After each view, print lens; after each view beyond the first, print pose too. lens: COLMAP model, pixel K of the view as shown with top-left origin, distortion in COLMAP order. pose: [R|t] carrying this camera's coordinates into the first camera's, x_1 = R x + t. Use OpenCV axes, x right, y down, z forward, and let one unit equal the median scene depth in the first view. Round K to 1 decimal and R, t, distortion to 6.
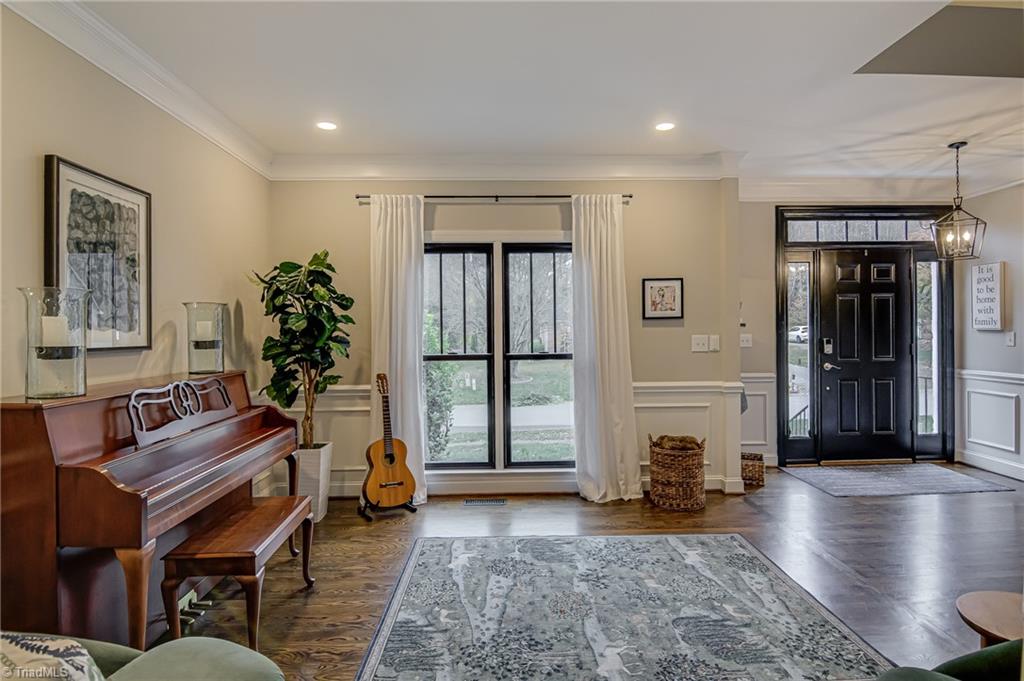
lens RADIAL K [[545.9, 0, 510.5], [0, 545.9, 337.4], [0, 0, 1]] dist [-0.002128, -0.014278]
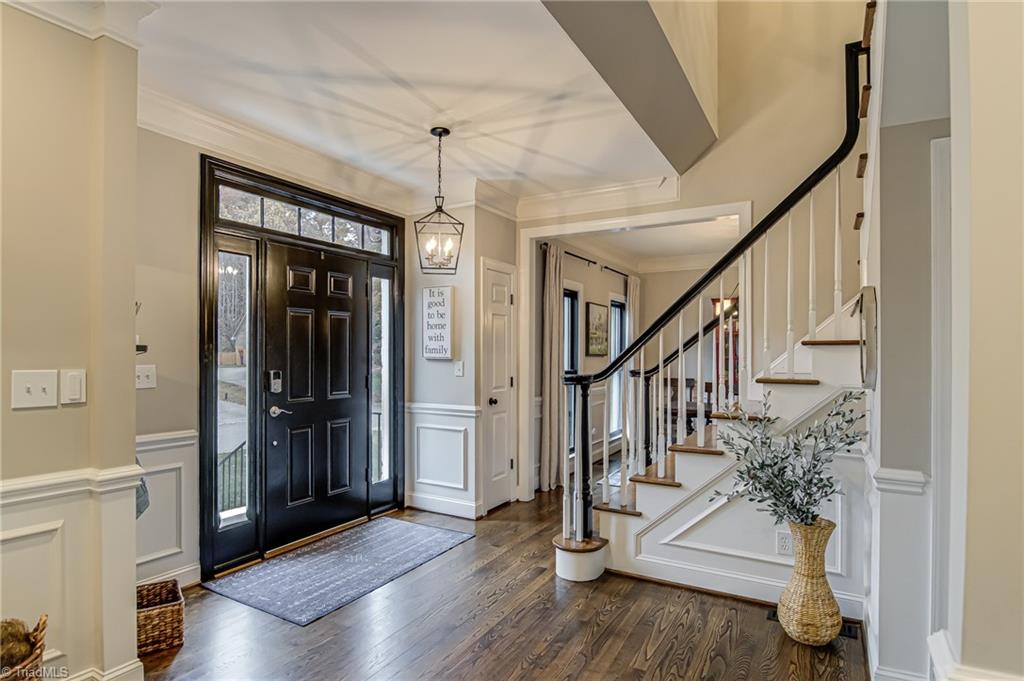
lens RADIAL K [[545.9, 0, 516.8], [0, 545.9, 350.2], [0, 0, 1]] dist [-0.002128, -0.014278]
pose [[0.520663, 0.016303, 0.853607, 0.153652], [0.004215, 0.999756, -0.021665, -0.007610], [-0.853752, 0.014878, 0.520468, 0.382116]]
